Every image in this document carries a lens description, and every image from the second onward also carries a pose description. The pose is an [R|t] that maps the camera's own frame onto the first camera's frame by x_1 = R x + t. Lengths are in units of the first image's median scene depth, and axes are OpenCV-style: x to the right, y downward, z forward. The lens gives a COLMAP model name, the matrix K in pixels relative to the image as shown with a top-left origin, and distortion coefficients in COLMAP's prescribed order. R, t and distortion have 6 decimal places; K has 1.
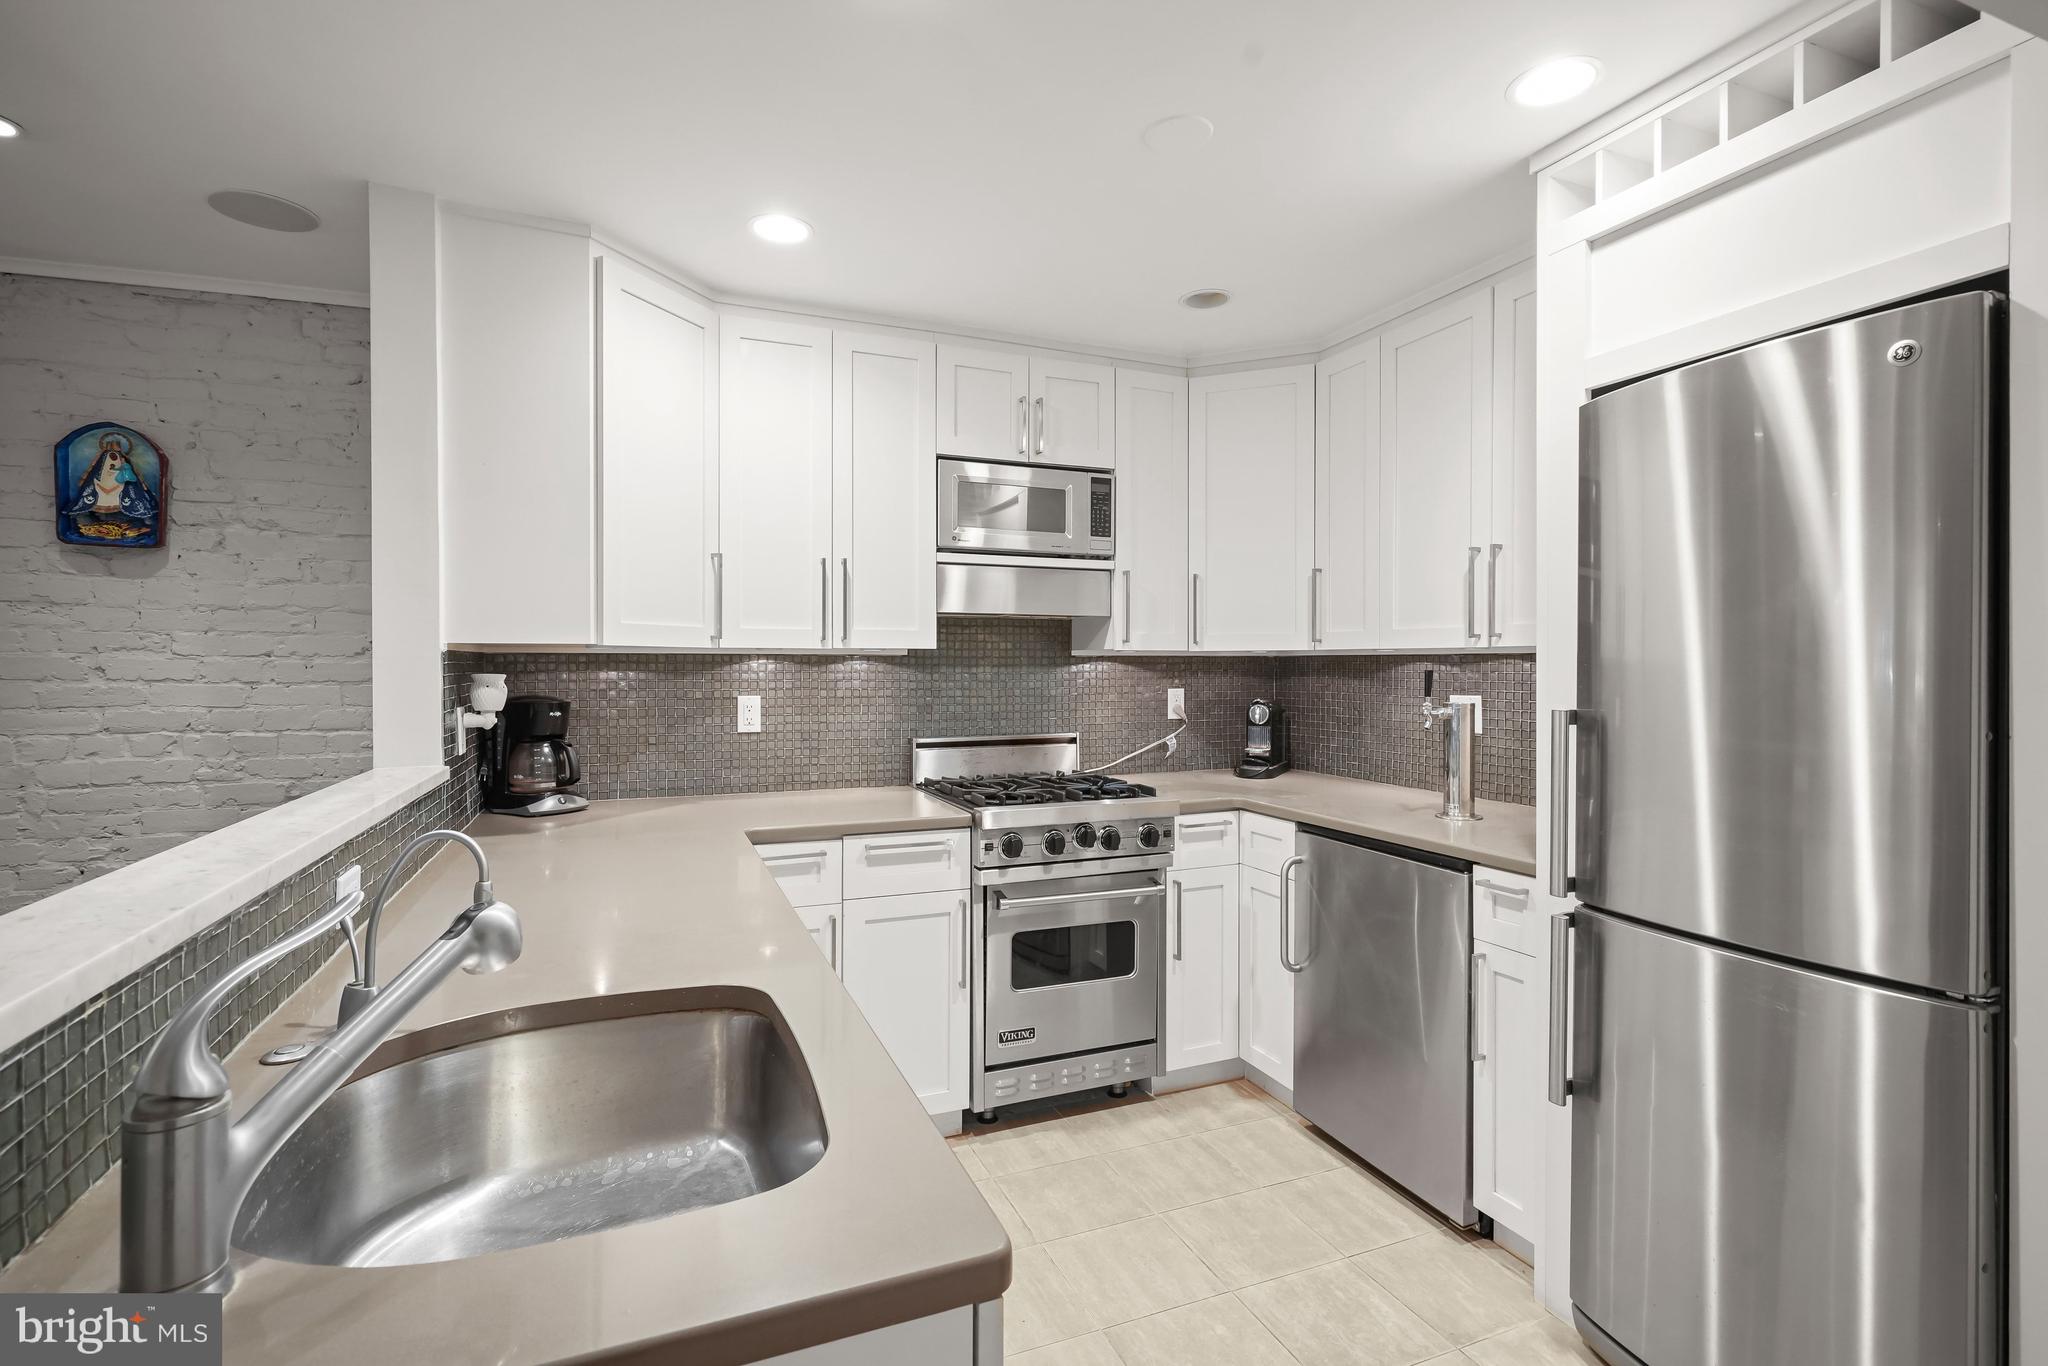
lens RADIAL K [[938.2, 0, 1014.8], [0, 938.2, 675.2], [0, 0, 1]] dist [-0.000659, 0.001463]
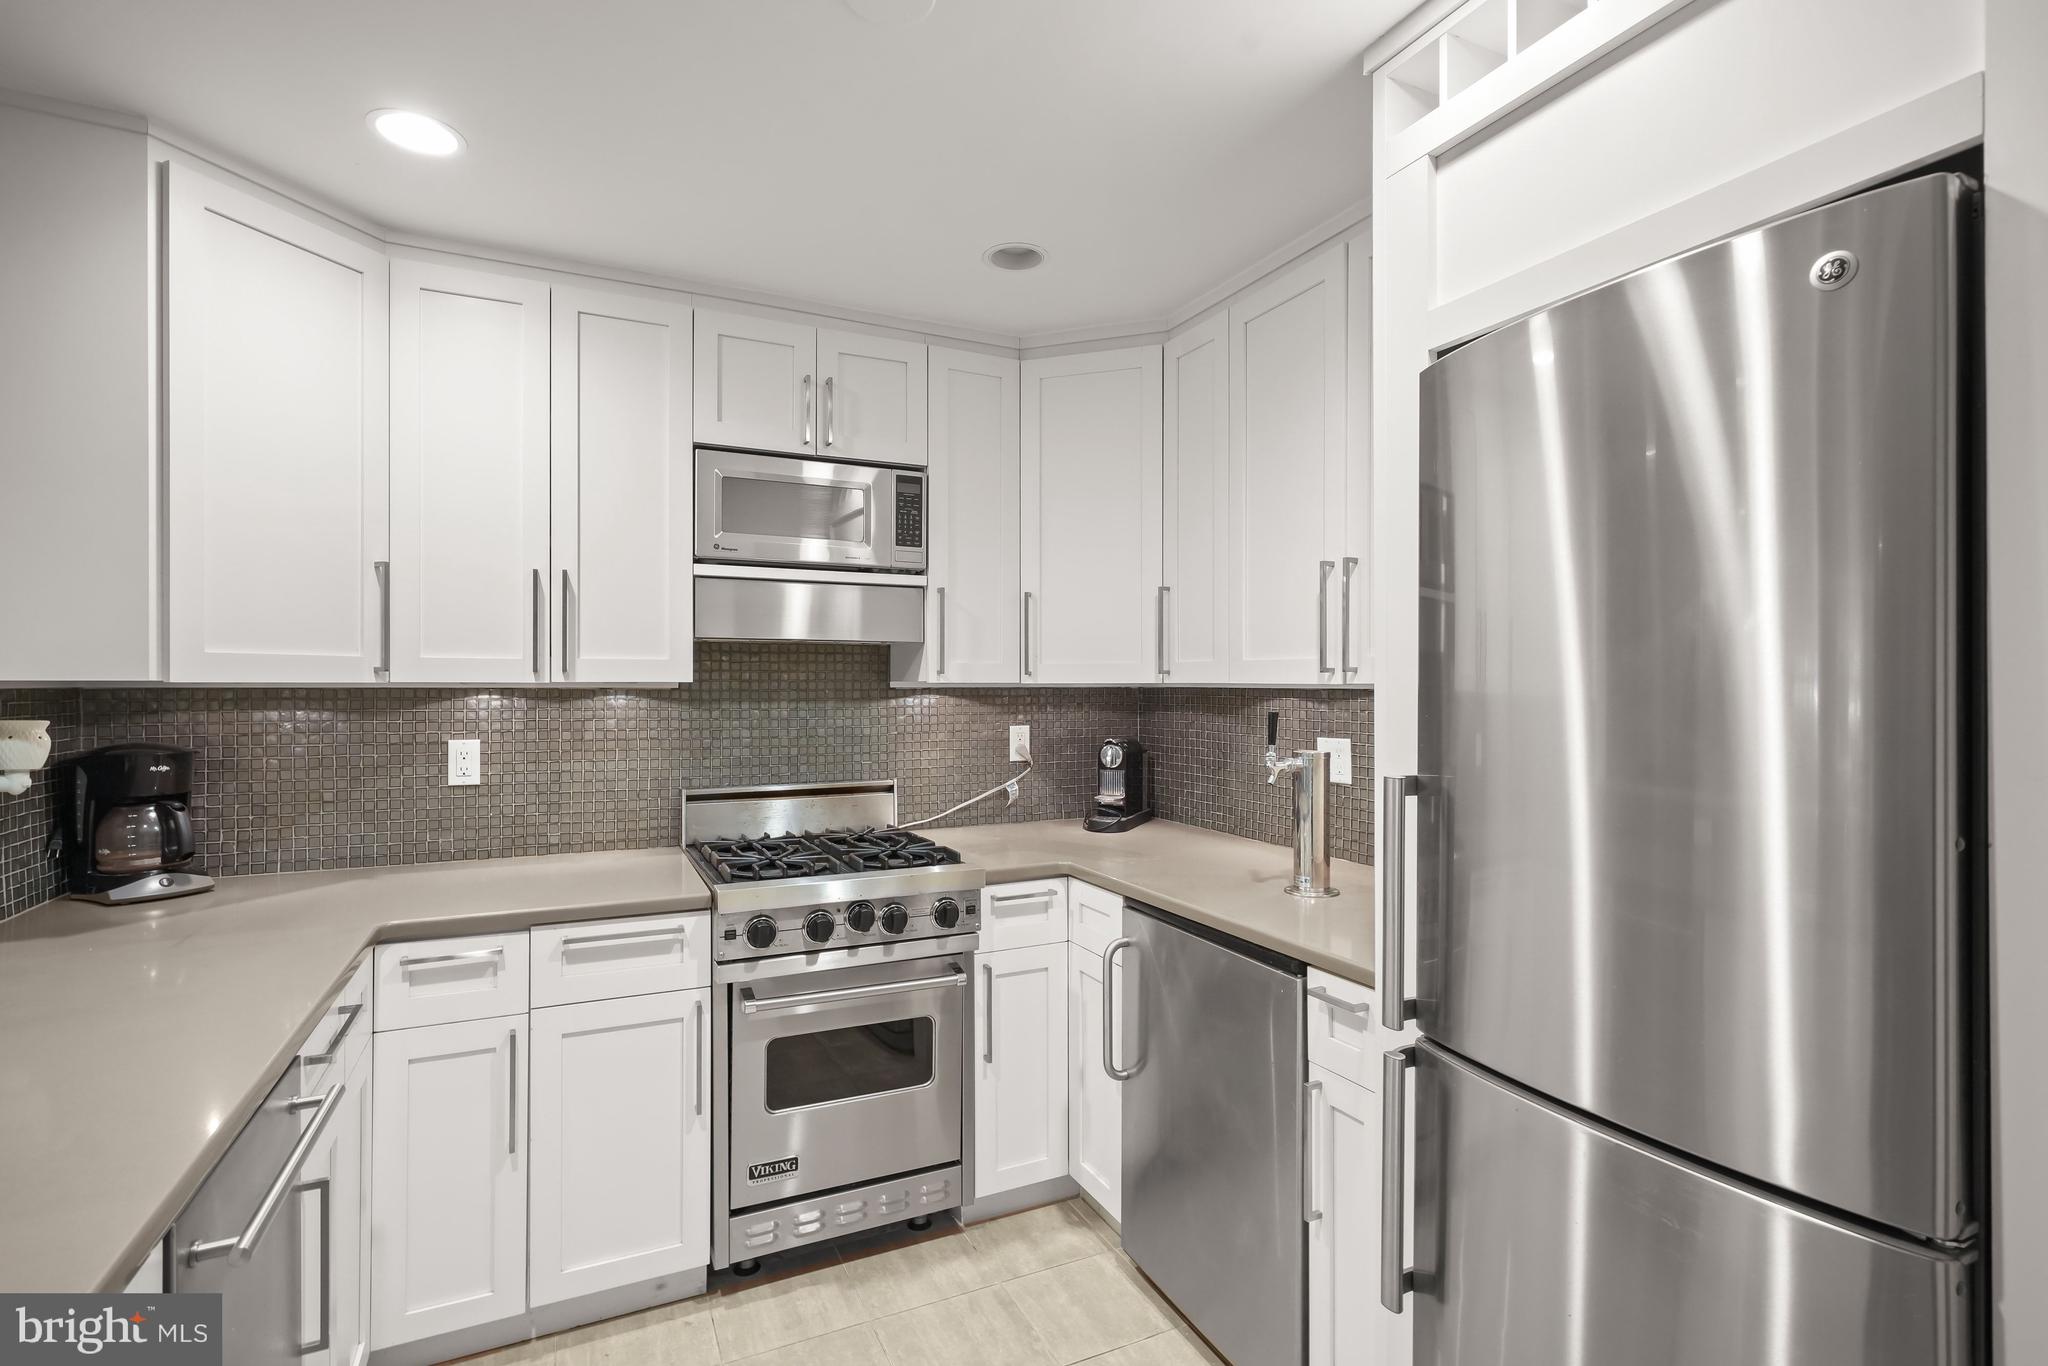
lens RADIAL K [[938.2, 0, 1028.0], [0, 938.2, 684.7], [0, 0, 1]] dist [-0.000659, 0.001463]
pose [[0.998459, 0.000915, 0.055494, 0.174557], [-0.000447, 0.999964, -0.008435, -0.020995], [-0.055500, 0.008397, 0.998423, 0.189751]]
